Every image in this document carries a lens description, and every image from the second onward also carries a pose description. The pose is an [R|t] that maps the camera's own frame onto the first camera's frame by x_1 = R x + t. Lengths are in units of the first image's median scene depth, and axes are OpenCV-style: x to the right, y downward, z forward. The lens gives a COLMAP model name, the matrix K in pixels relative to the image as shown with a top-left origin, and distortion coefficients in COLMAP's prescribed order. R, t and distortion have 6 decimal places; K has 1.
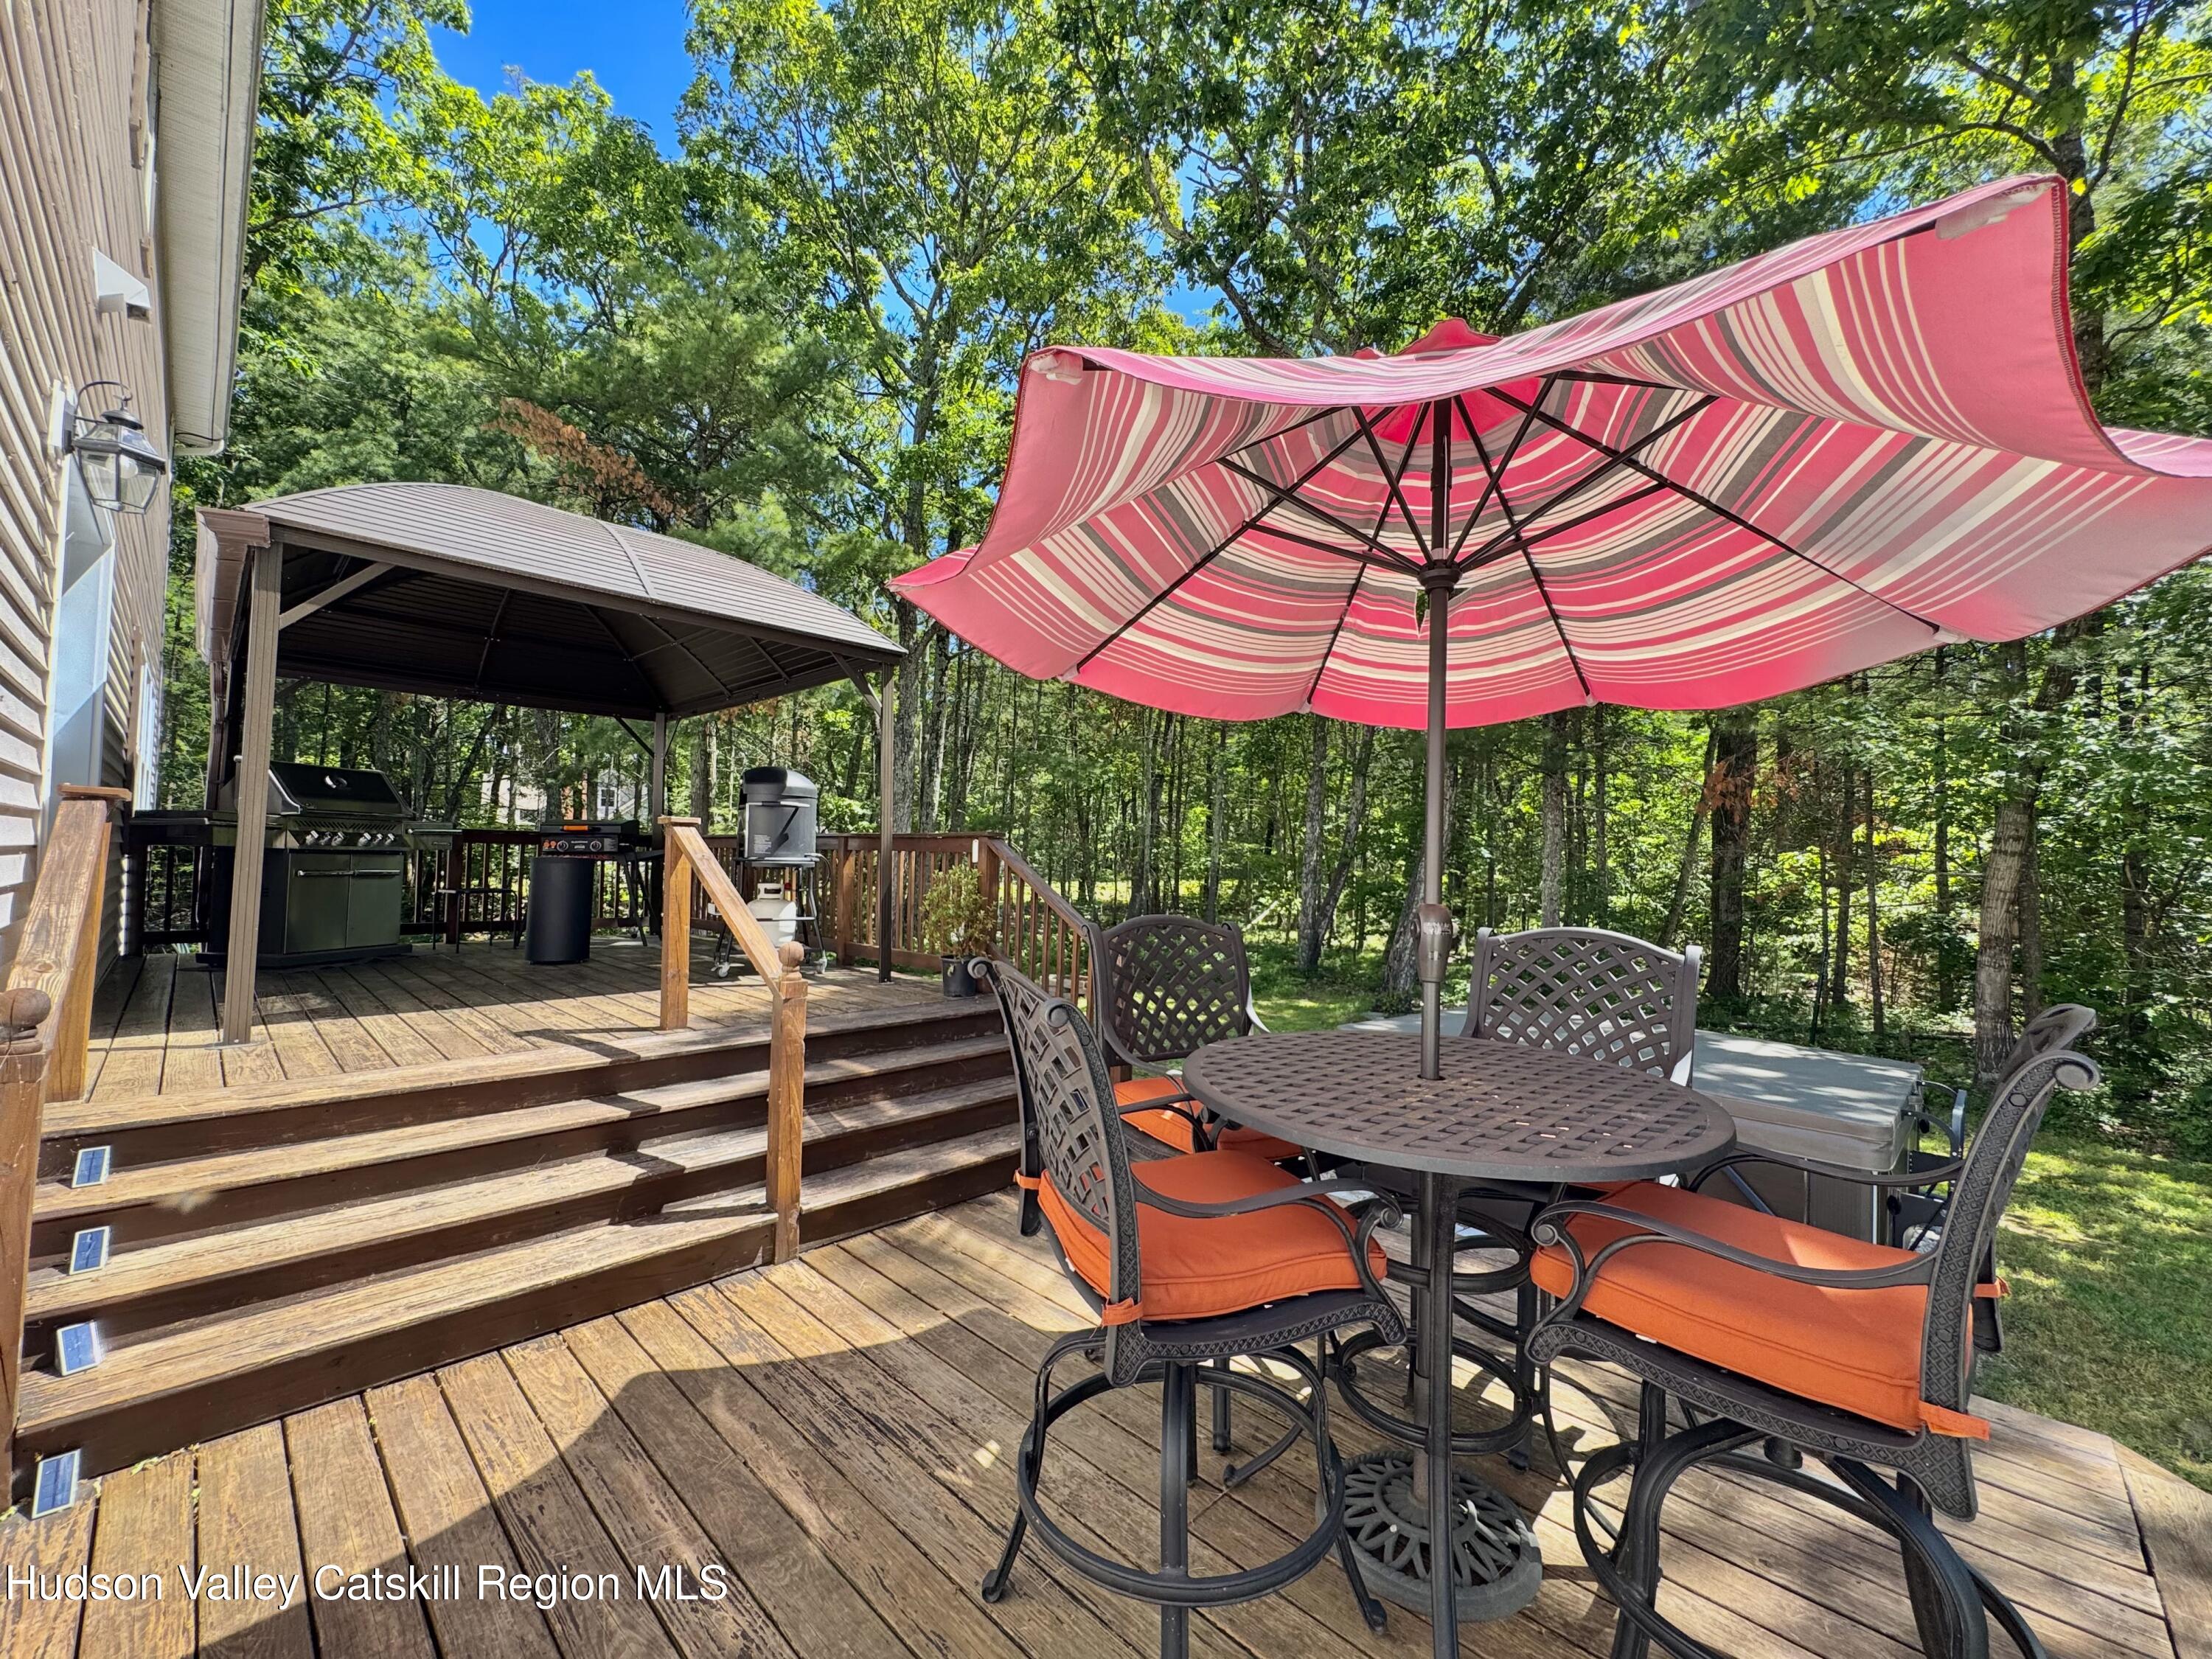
lens RADIAL K [[886.6, 0, 1106.0], [0, 886.6, 829.5], [0, 0, 1]] dist [-0.001917, -0.000385]
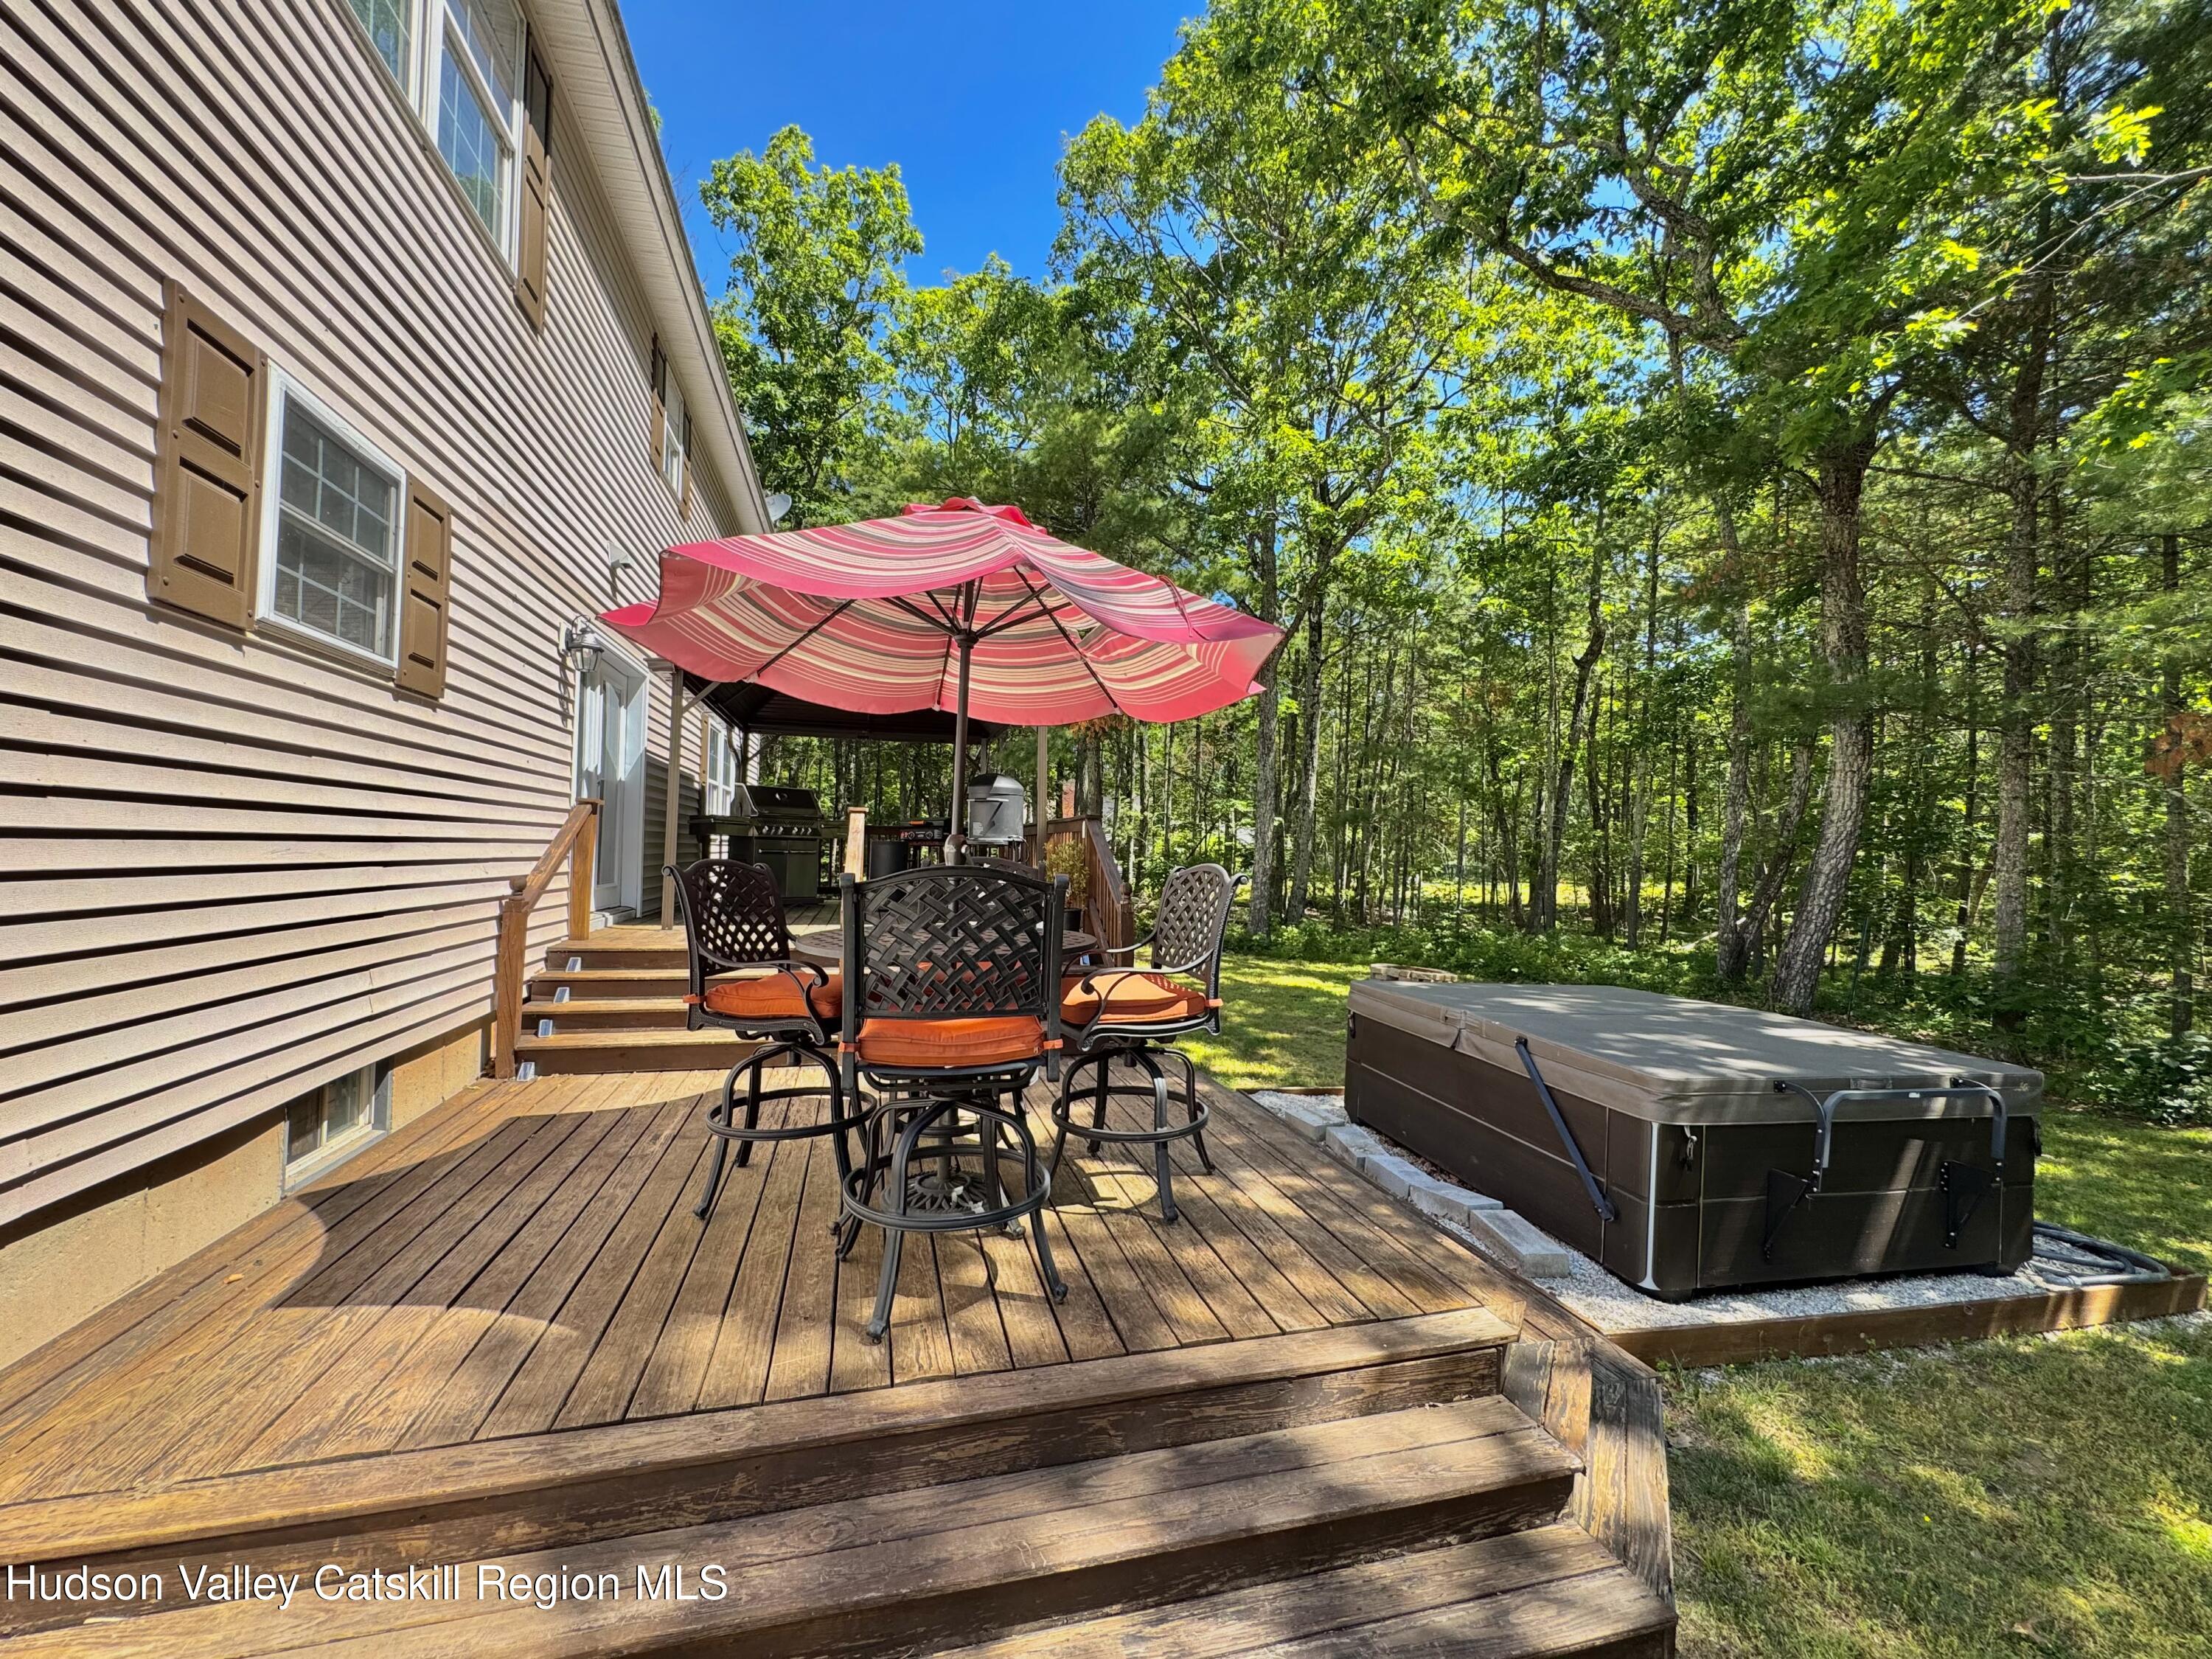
lens RADIAL K [[880.4, 0, 1108.2], [0, 880.4, 831.3], [0, 0, 1]] dist [-0.002890, 0.000101]
pose [[0.864337, -0.009568, -0.502823, 0.345519], [0.010416, 0.999945, -0.001123, 0.015657], [0.502806, -0.004267, 0.864389, -0.077044]]
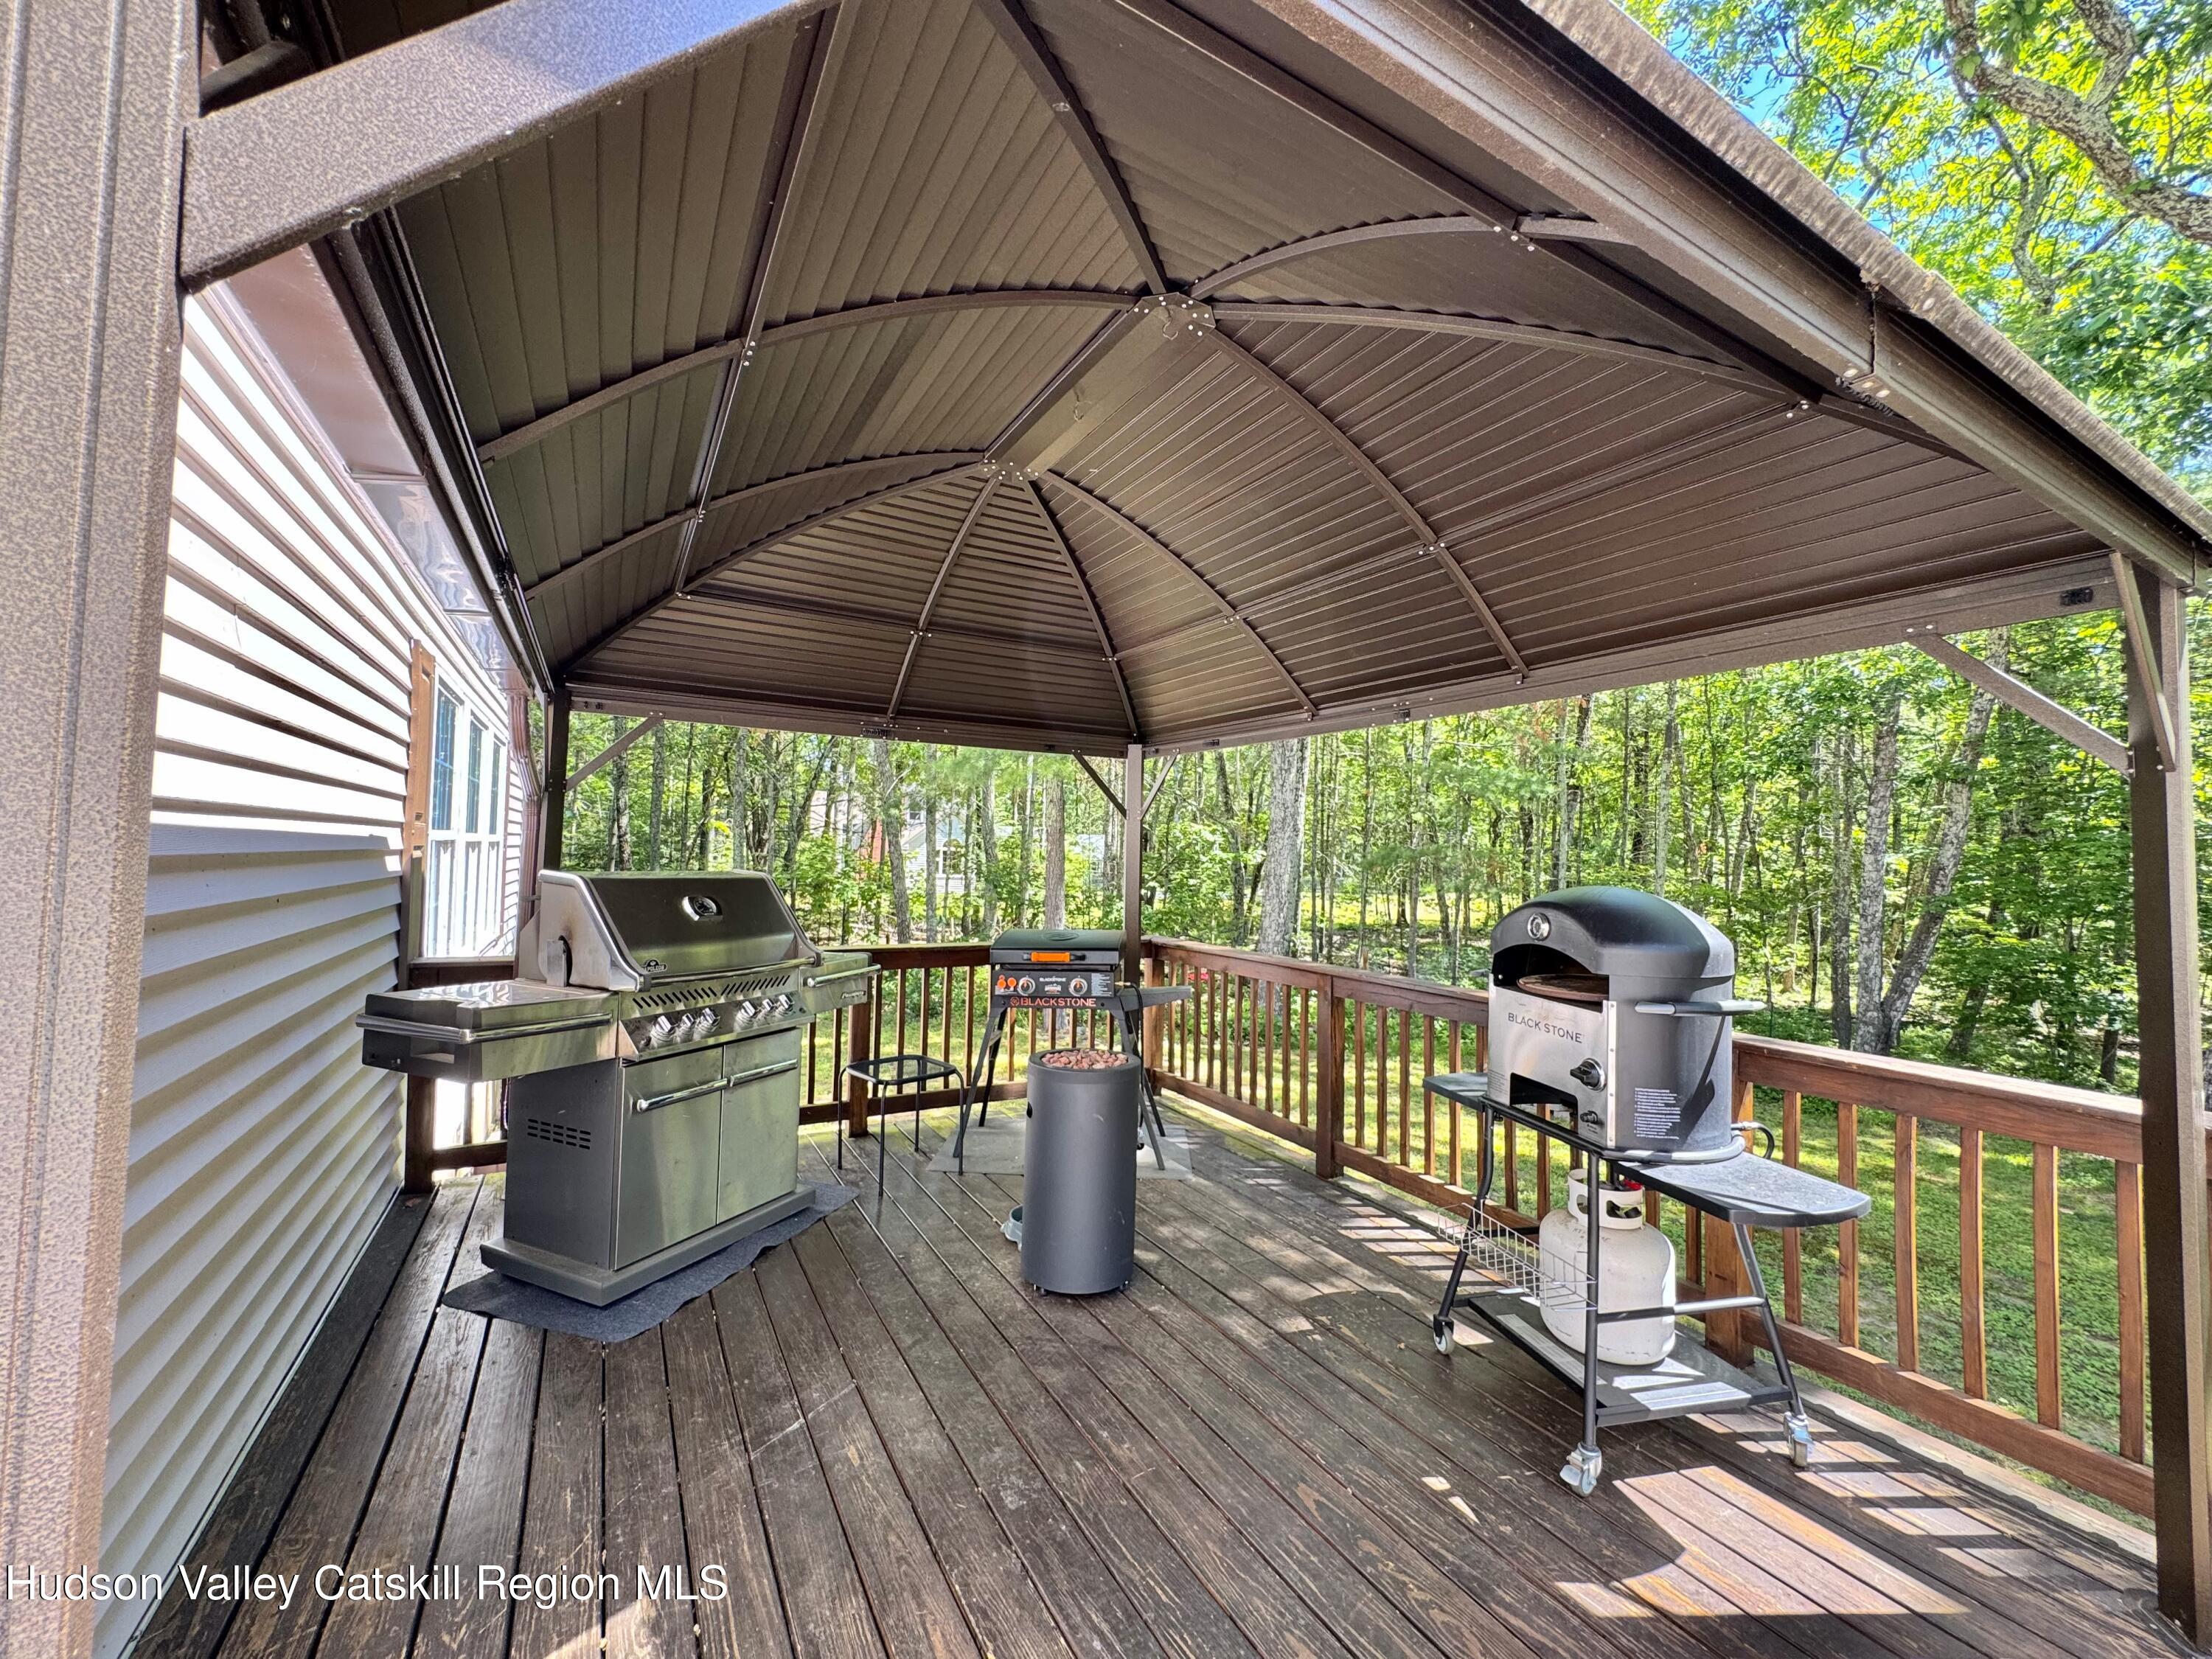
lens RADIAL K [[880.4, 0, 1108.2], [0, 880.4, 831.3], [0, 0, 1]] dist [-0.002890, 0.000101]
pose [[0.961621, -0.003358, -0.274359, -0.354216], [0.004152, 0.999989, 0.002313, -0.073410], [0.274348, -0.003363, 0.961624, 0.405991]]
